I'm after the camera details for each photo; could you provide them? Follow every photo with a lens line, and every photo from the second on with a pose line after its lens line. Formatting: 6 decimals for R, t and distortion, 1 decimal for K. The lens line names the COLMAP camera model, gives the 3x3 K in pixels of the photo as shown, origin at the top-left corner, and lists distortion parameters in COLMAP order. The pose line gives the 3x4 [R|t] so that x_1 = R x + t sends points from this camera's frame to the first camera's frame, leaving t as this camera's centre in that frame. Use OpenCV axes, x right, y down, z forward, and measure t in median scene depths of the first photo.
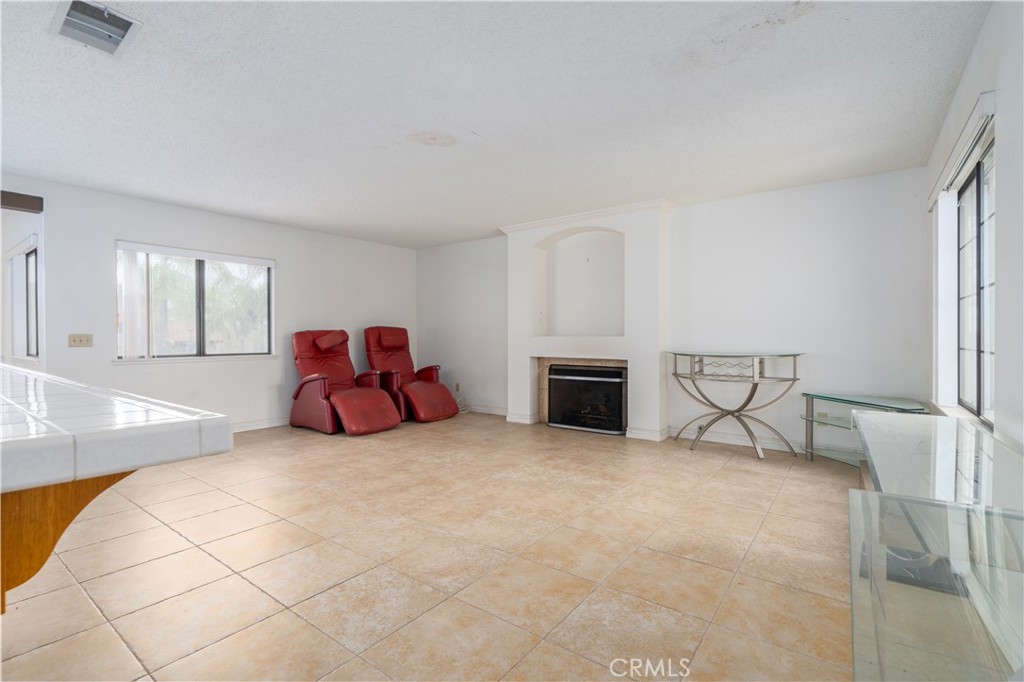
lens RADIAL K [[461.0, 0, 512.0], [0, 461.0, 341.0], [0, 0, 1]] dist [-0.000195, 0.000617]
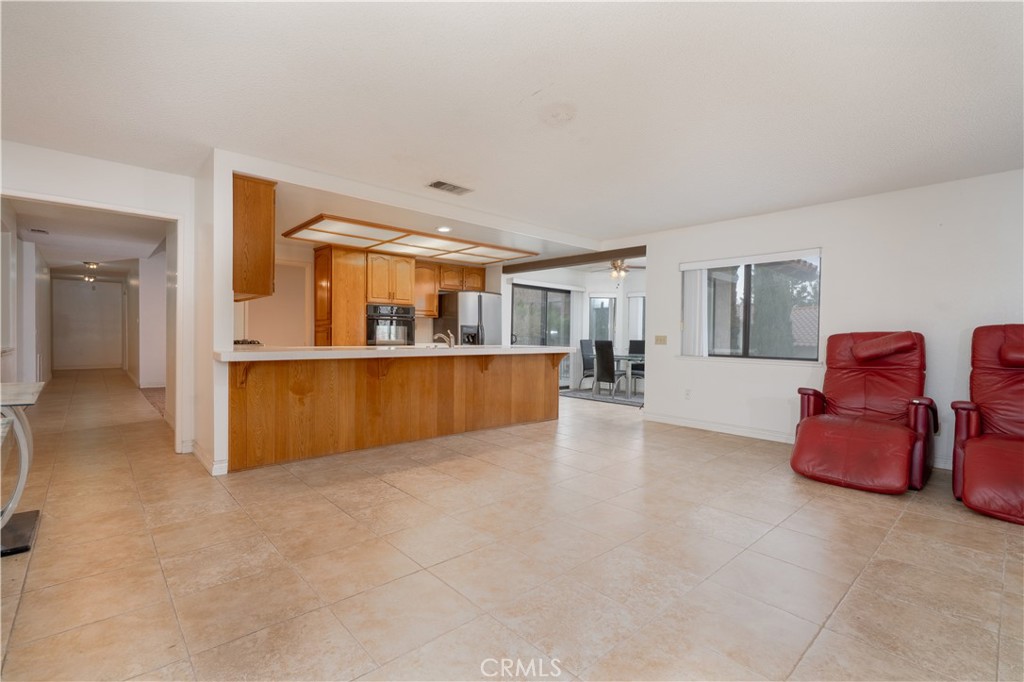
lens RADIAL K [[461.0, 0, 512.0], [0, 461.0, 341.0], [0, 0, 1]] dist [-0.000195, 0.000617]
pose [[-0.183455, 0.008872, -0.982988, 0.985011], [-0.021062, 0.999694, 0.012953, -0.019320], [0.982802, 0.023080, -0.183212, 1.445964]]
